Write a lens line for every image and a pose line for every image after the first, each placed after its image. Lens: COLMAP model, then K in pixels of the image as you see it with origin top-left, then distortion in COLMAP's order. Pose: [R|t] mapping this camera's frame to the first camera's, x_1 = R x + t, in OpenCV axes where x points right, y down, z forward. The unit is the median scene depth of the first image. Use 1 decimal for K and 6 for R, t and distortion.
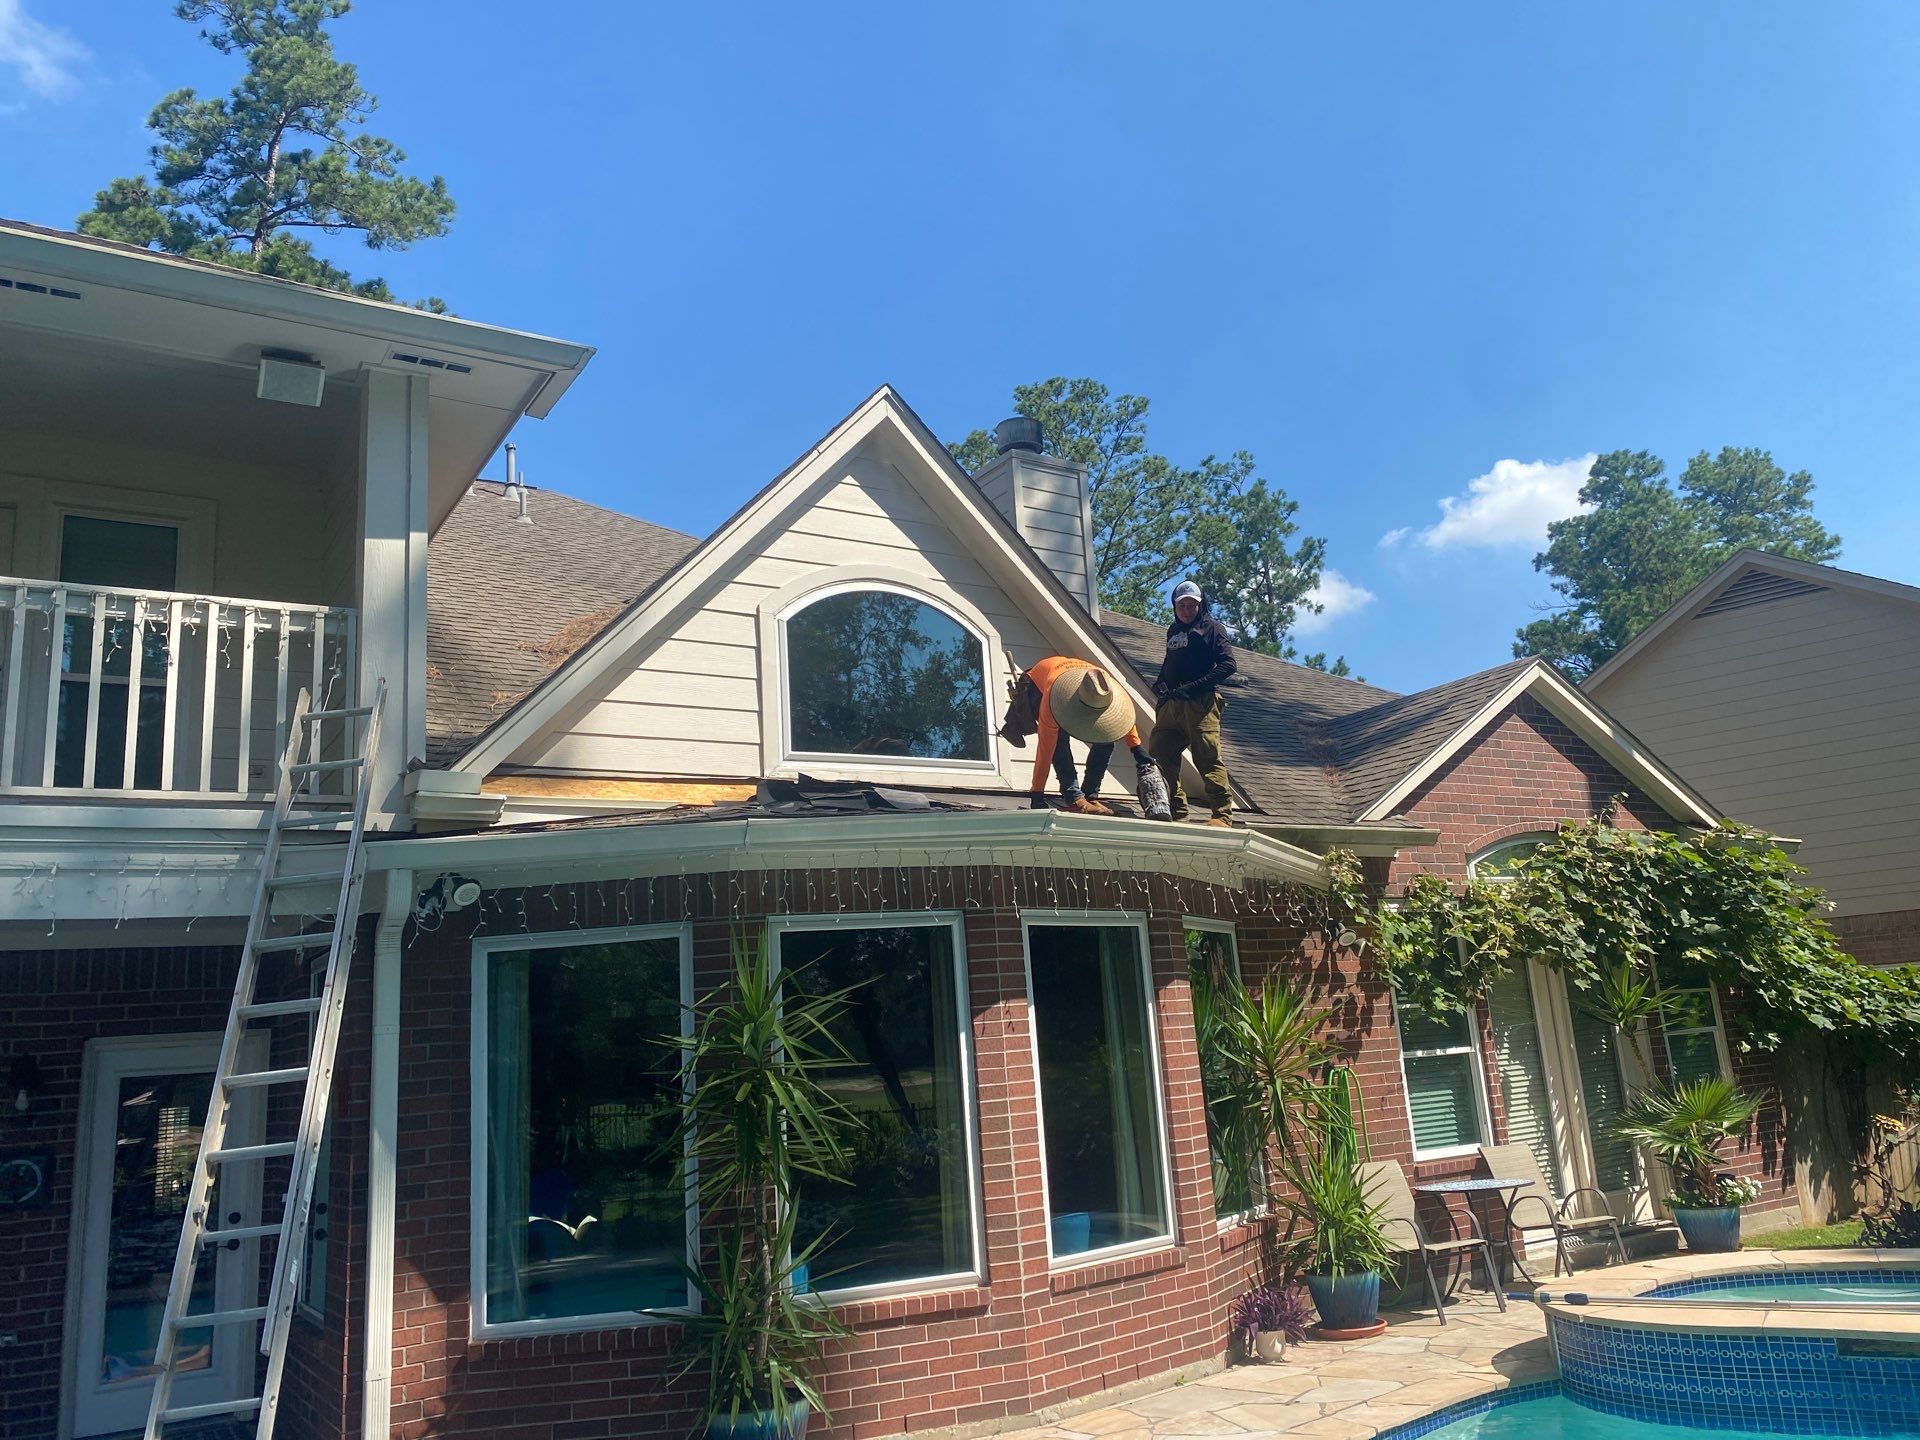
lens RADIAL K [[1465.7, 0, 986.0], [0, 1465.7, 684.3], [0, 0, 1]] dist [0.034047, -0.042894]
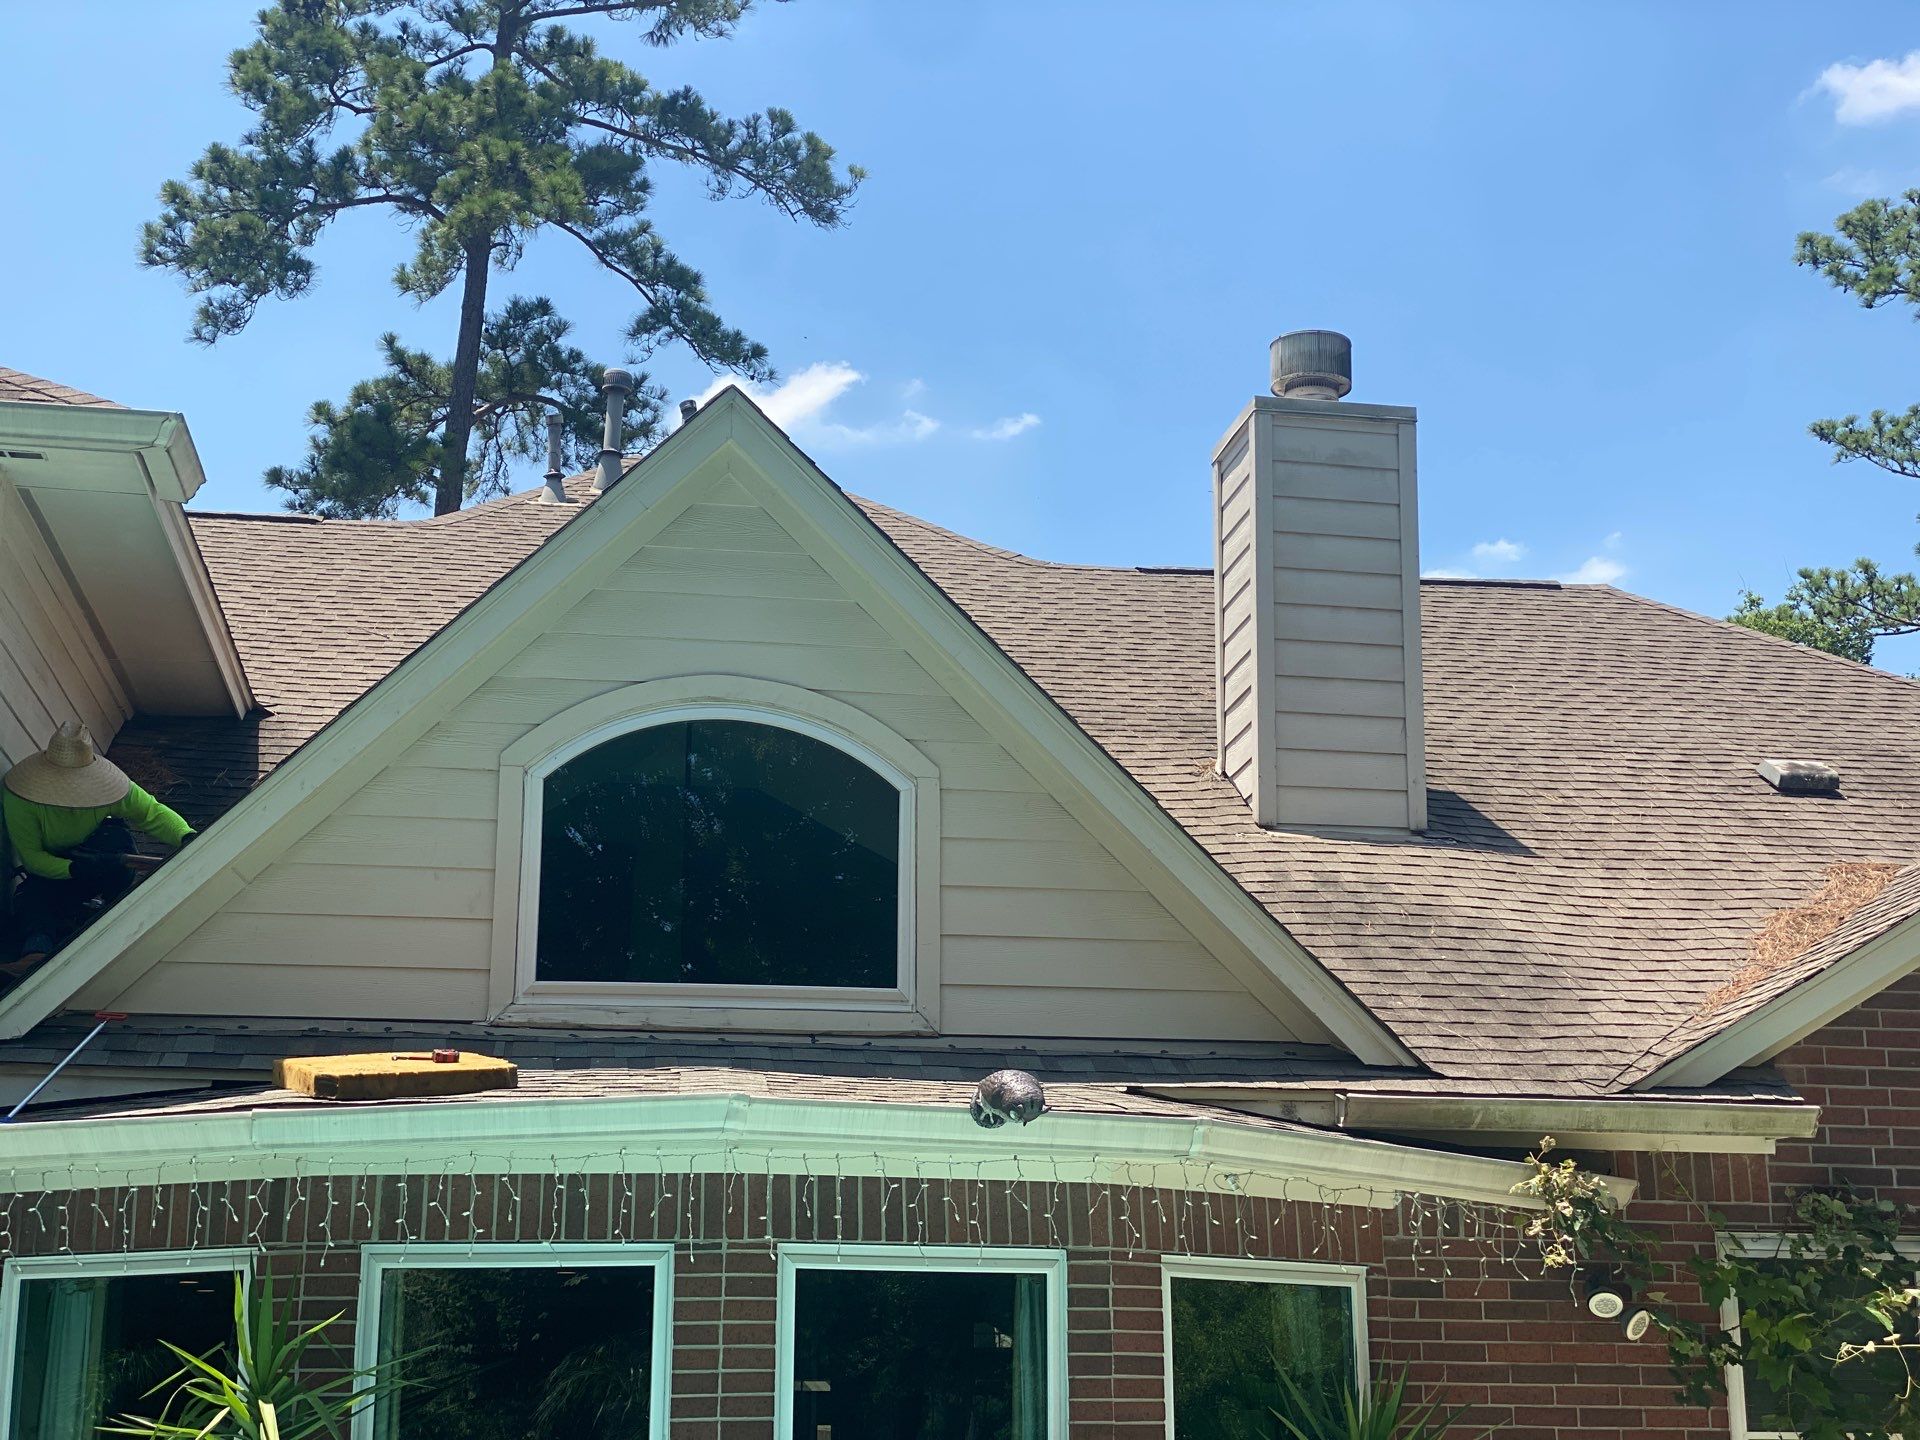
lens RADIAL K [[2896.1, 0, 1030.4], [0, 2896.1, 731.9], [0, 0, 1]] dist [0.101970, 0.000000]
pose [[0.916833, -0.025905, -0.398429, 0.628455], [0.033242, 0.999381, 0.011515, -0.077919], [0.397884, -0.023802, 0.917127, -0.102413]]
